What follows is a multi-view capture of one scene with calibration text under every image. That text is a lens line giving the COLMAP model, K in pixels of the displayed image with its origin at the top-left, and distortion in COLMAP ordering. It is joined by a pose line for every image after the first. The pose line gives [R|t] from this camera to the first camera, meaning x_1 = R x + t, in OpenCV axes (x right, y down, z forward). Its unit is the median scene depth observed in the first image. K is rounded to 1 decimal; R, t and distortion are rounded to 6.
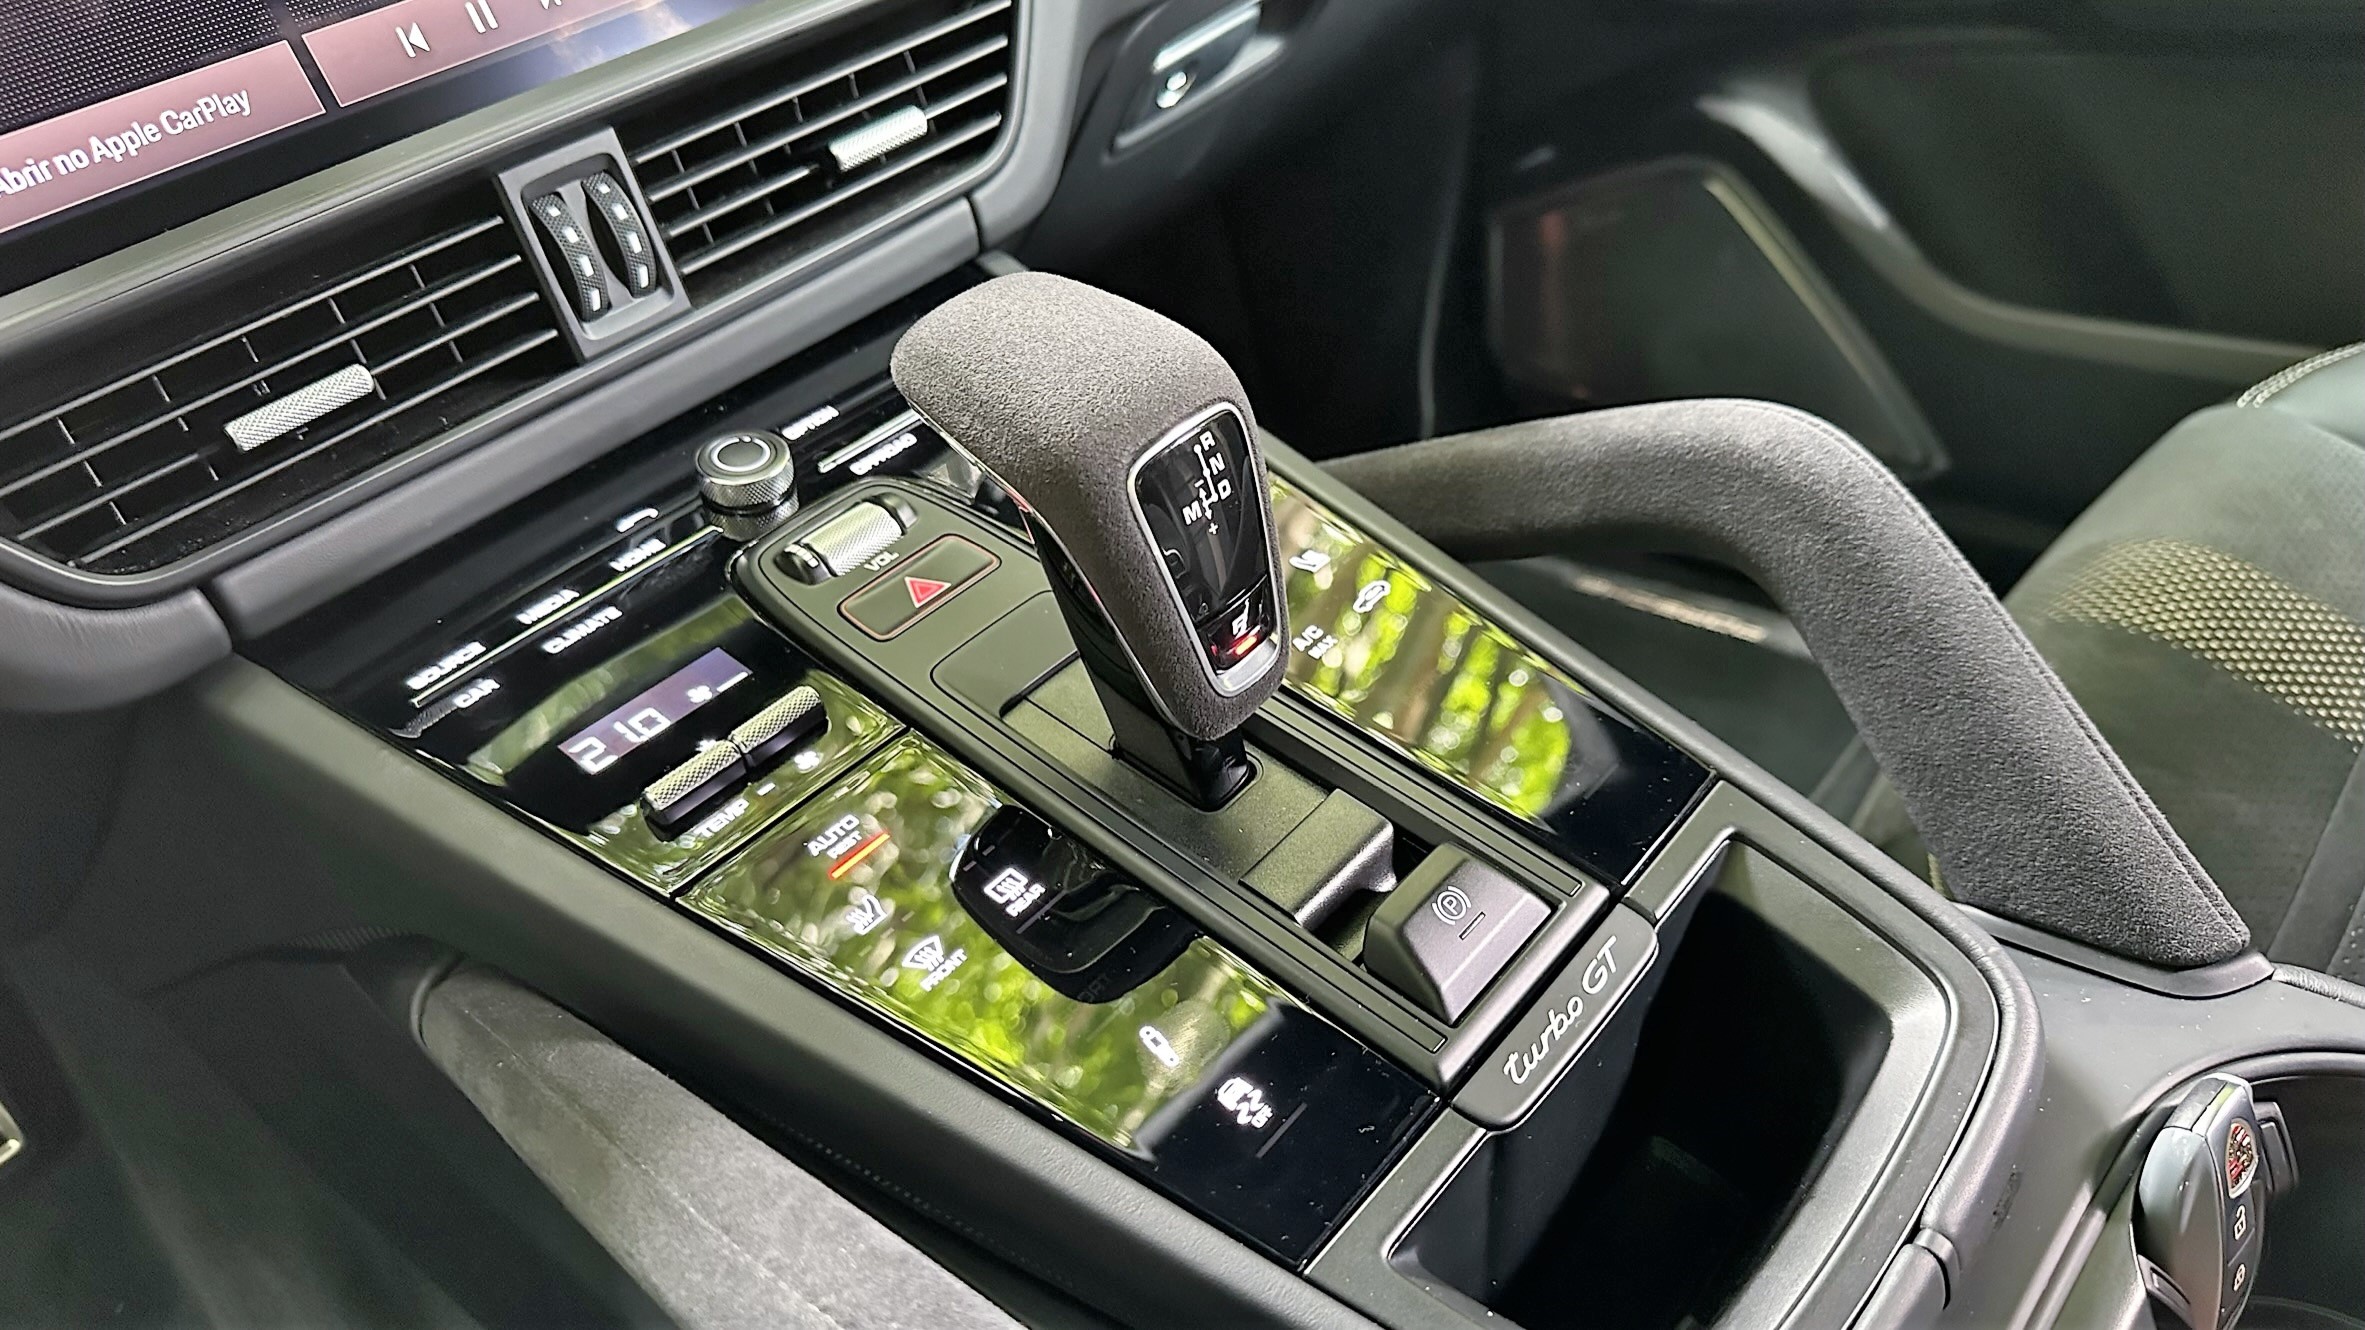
lens RADIAL K [[1717.7, 0, 1214.0], [0, 1717.7, 672.3], [0, 0, 1]] dist [0.073875, -0.162620]
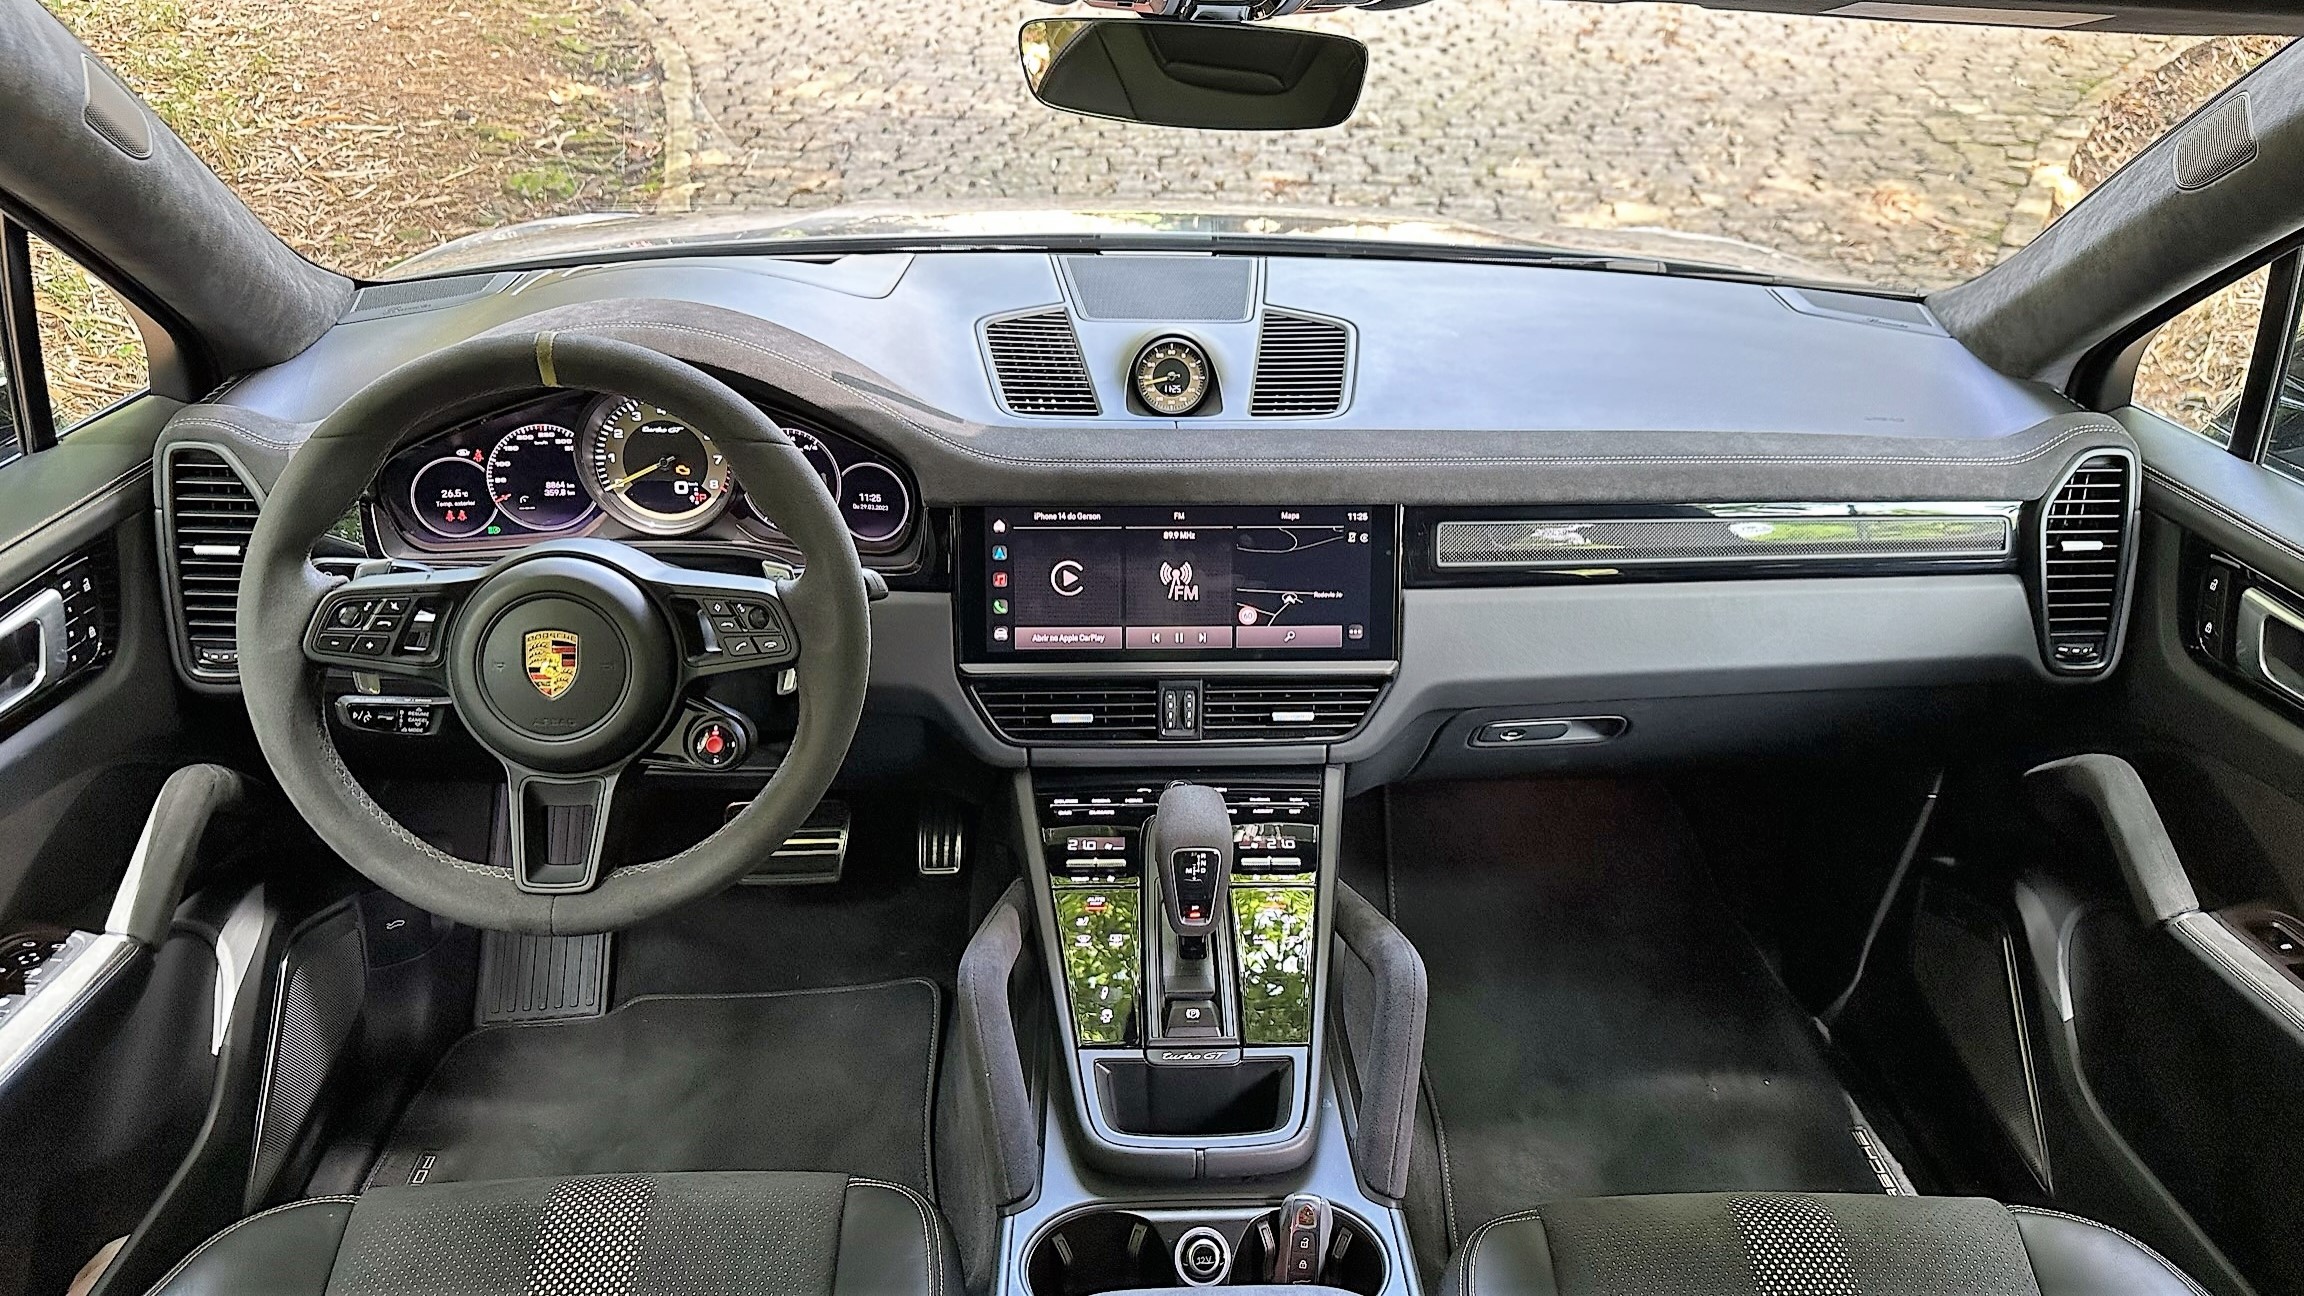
lens RADIAL K [[1702.1, 0, 1208.0], [0, 1702.1, 651.6], [0, 0, 1]] dist [0.105264, -0.181642]
pose [[0.674115, 0.445362, -0.589256, 1.520057], [-0.516859, 0.854339, 0.054421, -0.557057], [0.527661, 0.267876, 0.806112, -1.563434]]
